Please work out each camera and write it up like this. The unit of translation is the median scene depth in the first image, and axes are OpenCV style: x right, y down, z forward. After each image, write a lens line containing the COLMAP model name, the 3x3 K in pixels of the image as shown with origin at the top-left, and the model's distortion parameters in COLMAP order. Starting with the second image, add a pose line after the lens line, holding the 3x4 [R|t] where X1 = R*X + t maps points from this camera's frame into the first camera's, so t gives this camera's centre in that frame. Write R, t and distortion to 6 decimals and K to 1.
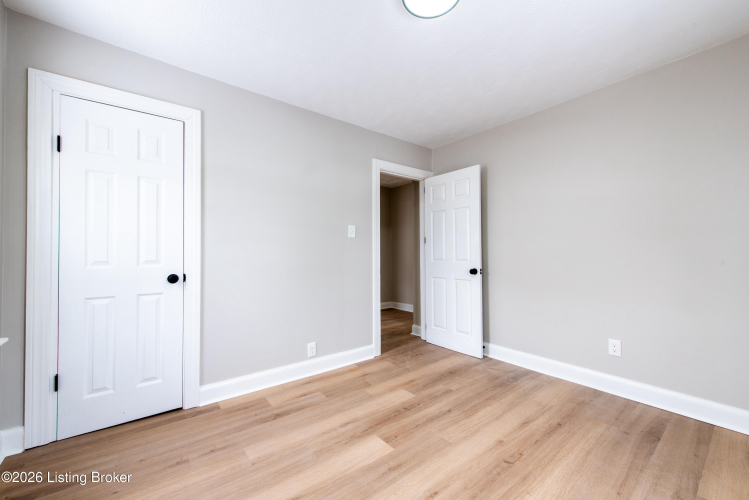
lens RADIAL K [[312.0, 0, 373.2], [0, 312.0, 250.4], [0, 0, 1]] dist [-0.004577, -0.000104]
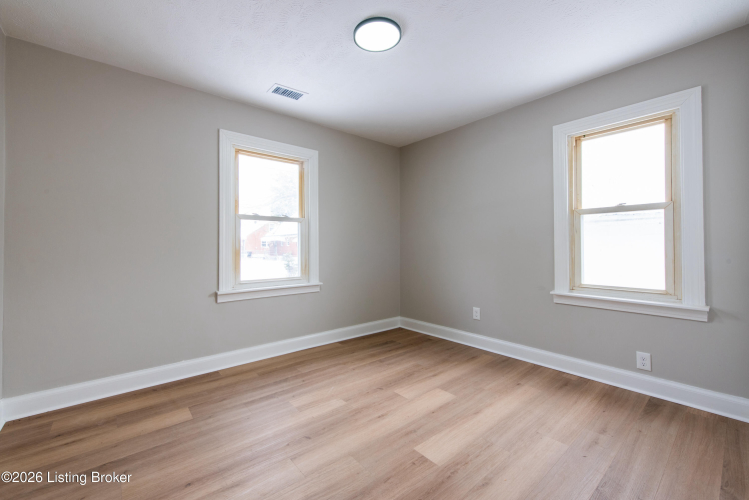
lens RADIAL K [[345.7, 0, 377.9], [0, 345.7, 244.8], [0, 0, 1]] dist [0.002193, 0.000245]
pose [[-0.998695, 0.005258, -0.050807, 0.234821], [0.005909, 0.999902, -0.012670, 0.025844], [0.050736, -0.012954, -0.998628, 2.126682]]
